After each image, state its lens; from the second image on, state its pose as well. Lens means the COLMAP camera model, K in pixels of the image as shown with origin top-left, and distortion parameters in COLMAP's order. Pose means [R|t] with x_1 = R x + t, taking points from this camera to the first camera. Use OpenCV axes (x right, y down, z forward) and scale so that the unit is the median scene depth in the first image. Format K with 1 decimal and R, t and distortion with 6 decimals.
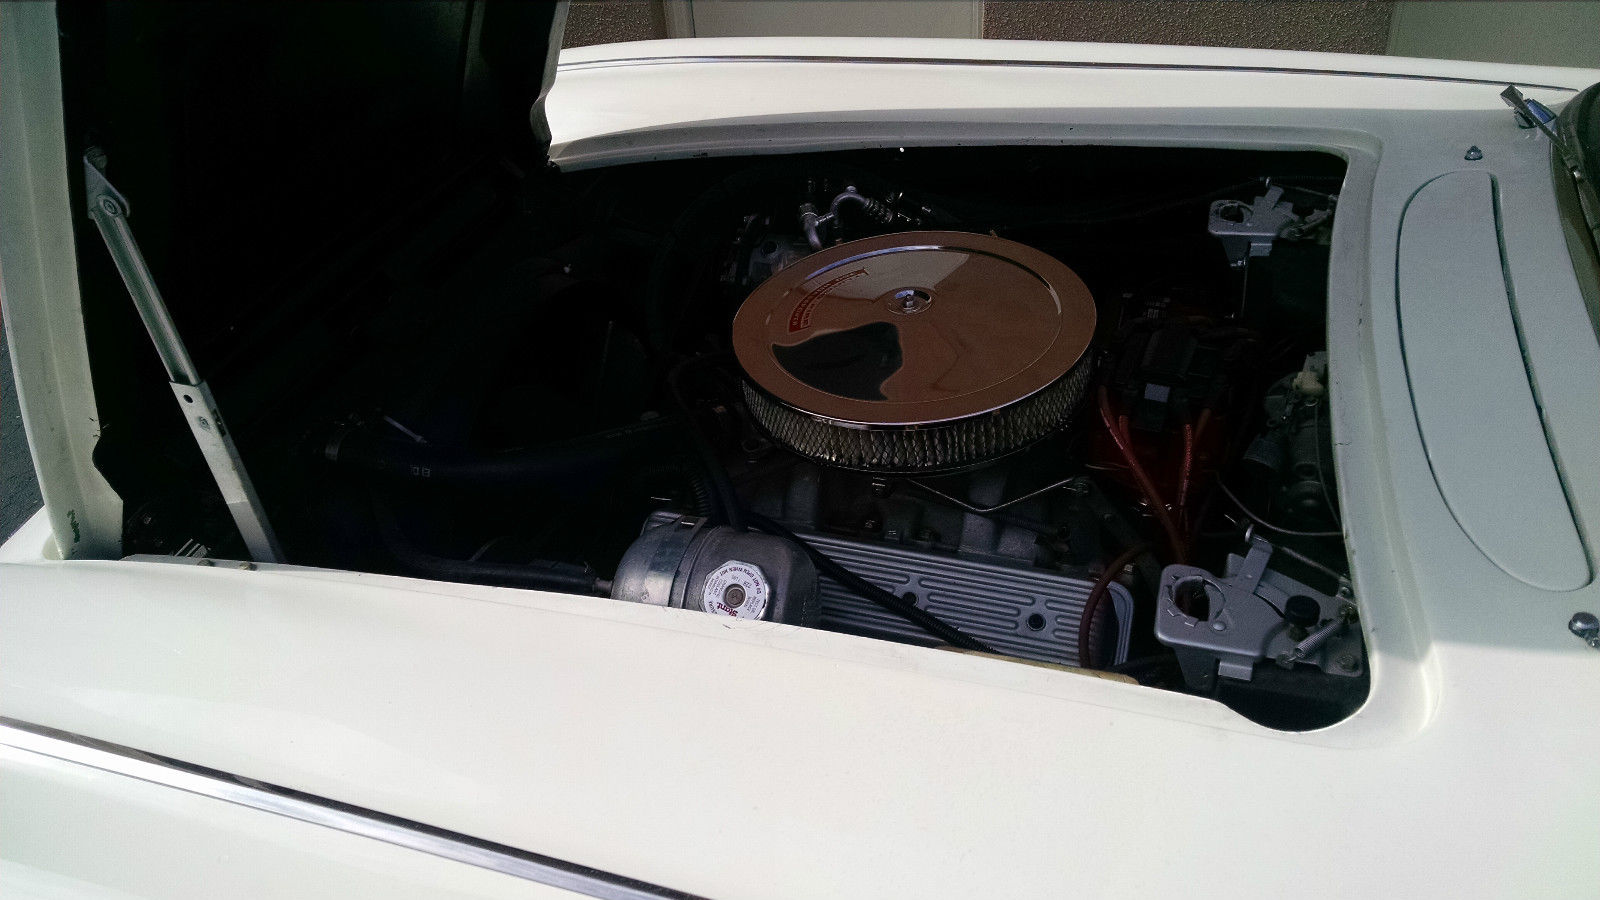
lens RADIAL K [[1212.8, 0, 800.0], [0, 1212.8, 450.0], [0, 0, 1]] dist [0.045274, -0.099207]
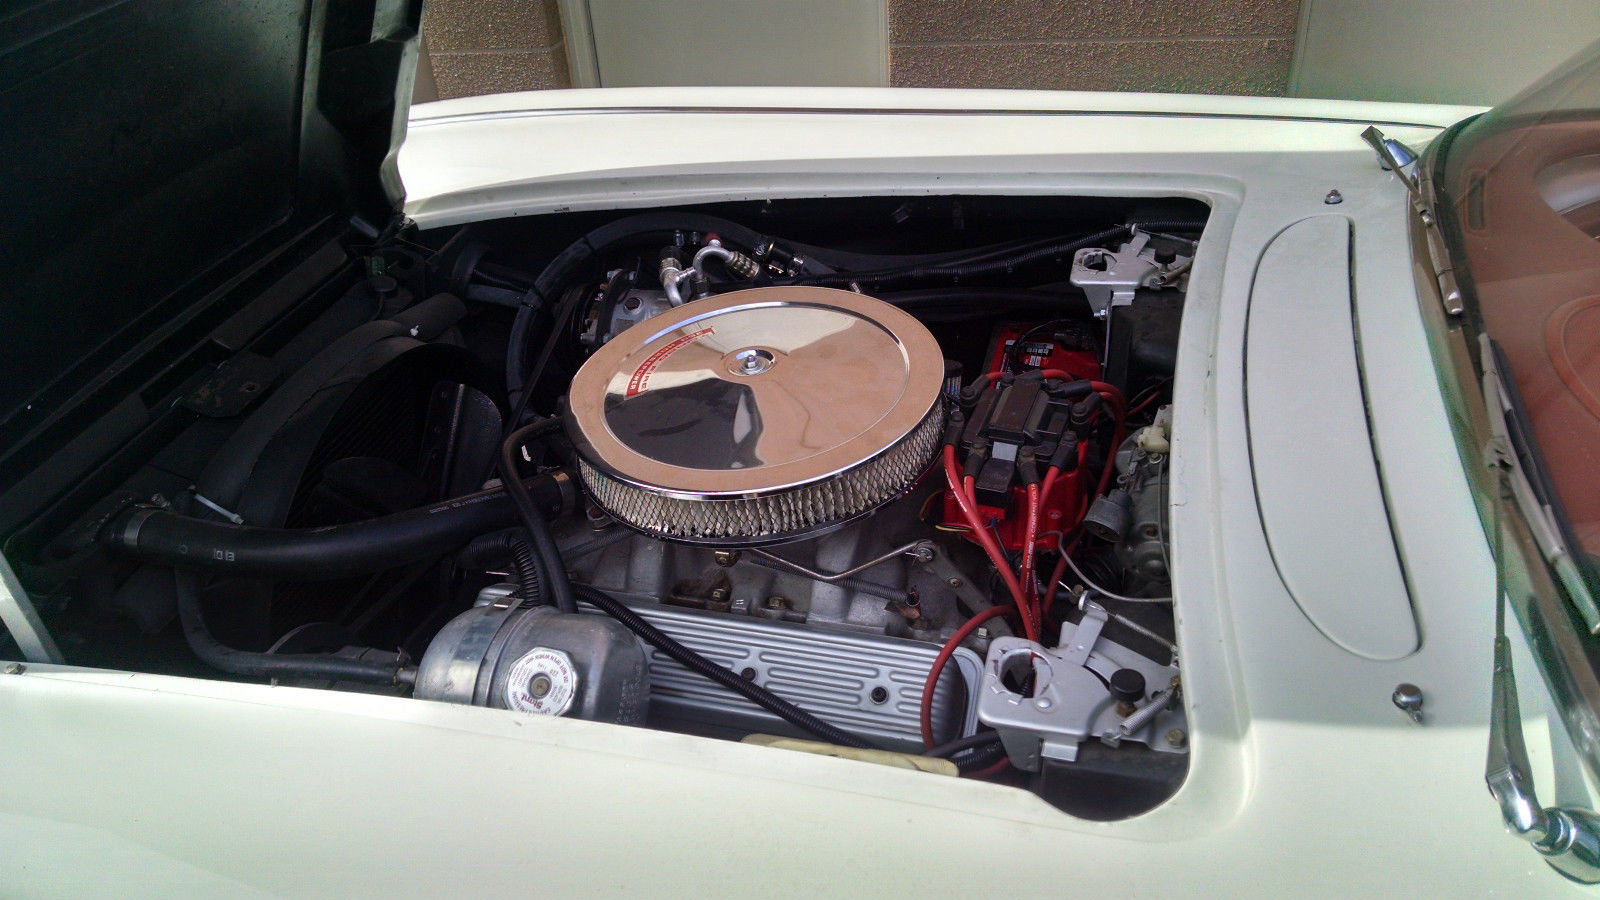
lens RADIAL K [[1212.8, 0, 800.0], [0, 1212.8, 450.0], [0, 0, 1]] dist [0.045274, -0.099207]
pose [[0.998921, -0.023825, 0.039867, 0.093982], [0.025030, 0.999236, -0.030012, -0.023716], [-0.039121, 0.030977, 0.998754, 0.037827]]
